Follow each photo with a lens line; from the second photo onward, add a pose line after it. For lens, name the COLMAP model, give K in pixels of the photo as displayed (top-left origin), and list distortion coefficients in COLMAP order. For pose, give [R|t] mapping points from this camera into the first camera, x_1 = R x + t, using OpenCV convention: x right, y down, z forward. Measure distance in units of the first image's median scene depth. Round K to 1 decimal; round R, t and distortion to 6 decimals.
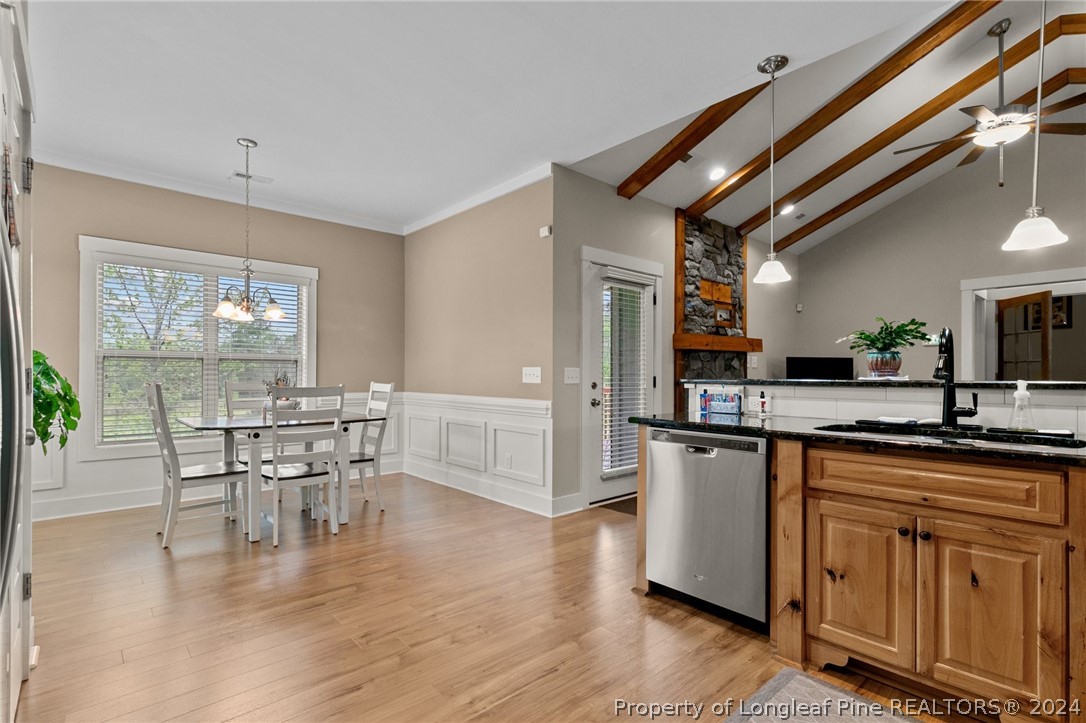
lens RADIAL K [[522.9, 0, 543.0], [0, 522.9, 361.5], [0, 0, 1]] dist [-0.000400, -0.000124]
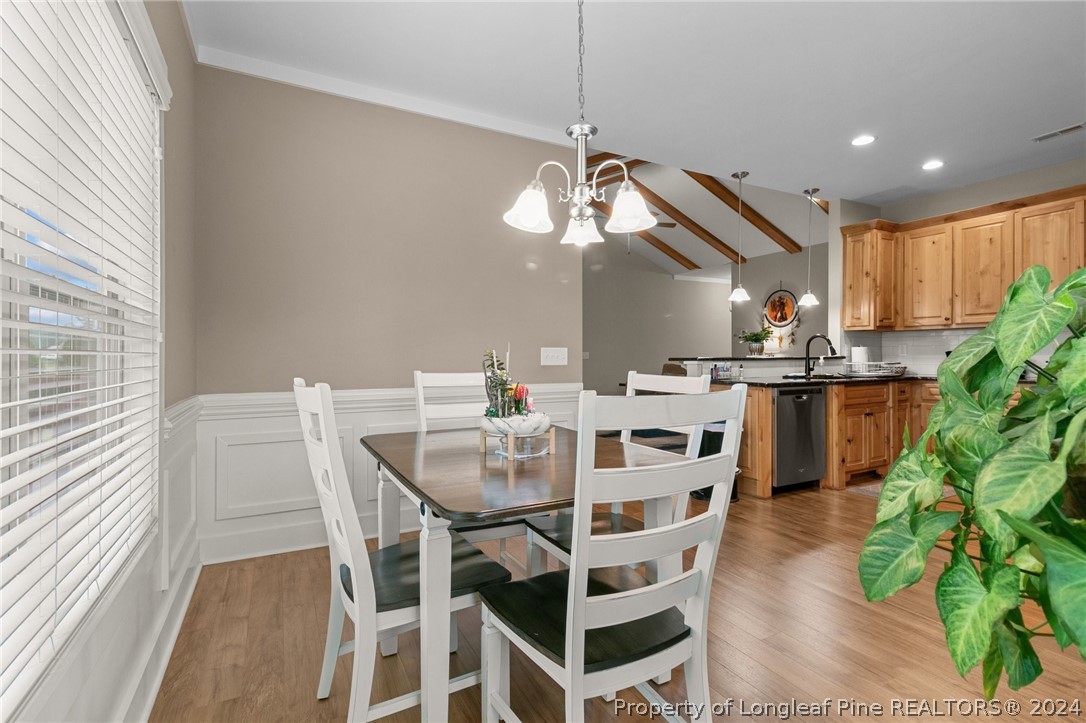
lens RADIAL K [[522.9, 0, 543.0], [0, 522.9, 361.5], [0, 0, 1]] dist [-0.000400, -0.000124]
pose [[0.249193, -0.008098, 0.968420, -1.745855], [-0.013165, 0.999844, 0.011749, 0.047034], [-0.968364, -0.015677, 0.249048, 1.536036]]
